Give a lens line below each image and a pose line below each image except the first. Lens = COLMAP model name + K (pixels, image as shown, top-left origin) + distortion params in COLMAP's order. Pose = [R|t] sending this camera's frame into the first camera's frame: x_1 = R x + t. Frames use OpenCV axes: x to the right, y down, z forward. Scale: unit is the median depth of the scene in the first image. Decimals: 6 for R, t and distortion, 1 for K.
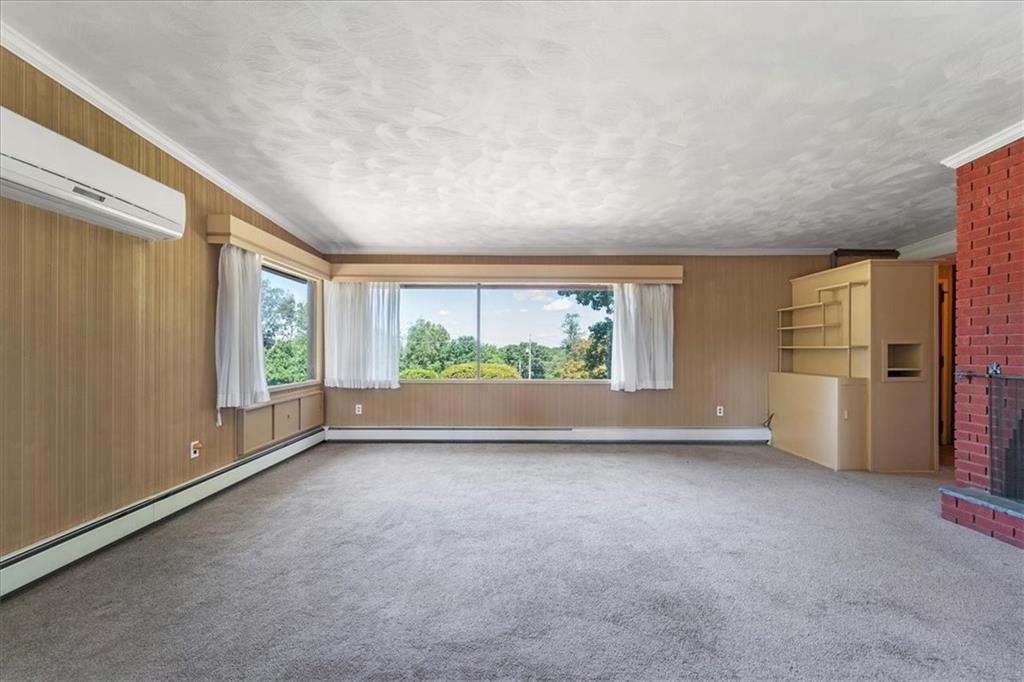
lens RADIAL K [[413.7, 0, 514.1], [0, 413.7, 352.5], [0, 0, 1]] dist [0.003534, -0.003511]
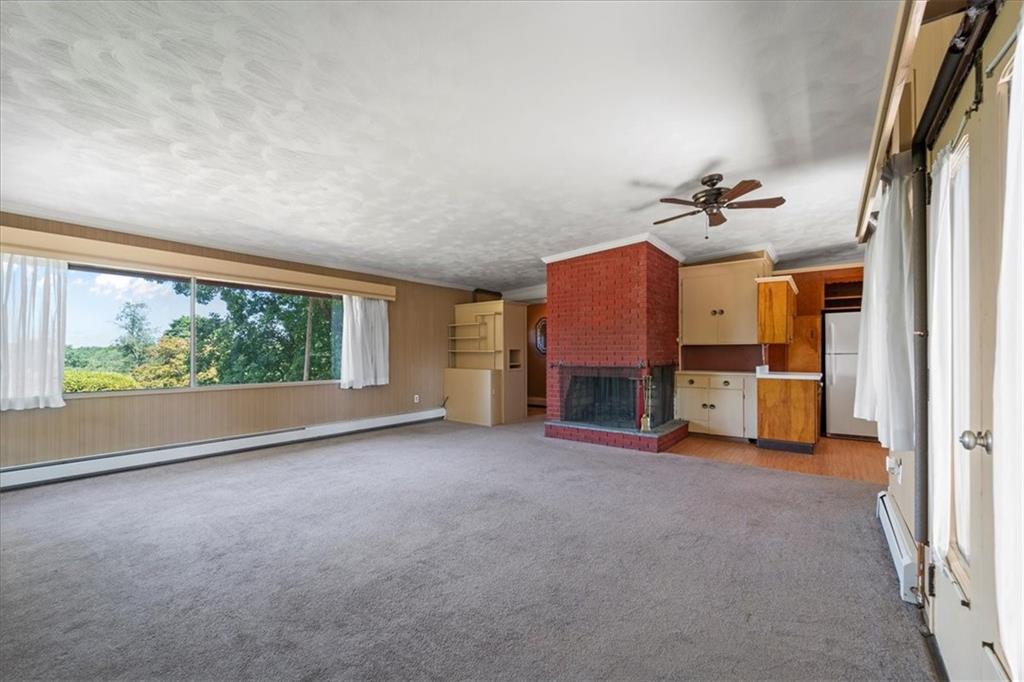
lens RADIAL K [[413.7, 0, 514.1], [0, 413.7, 352.5], [0, 0, 1]] dist [0.003534, -0.003511]
pose [[0.615449, -0.001819, 0.788174, -0.454549], [0.002972, 0.999996, -0.000012, -0.008128], [-0.788171, 0.002350, 0.615452, -0.086415]]
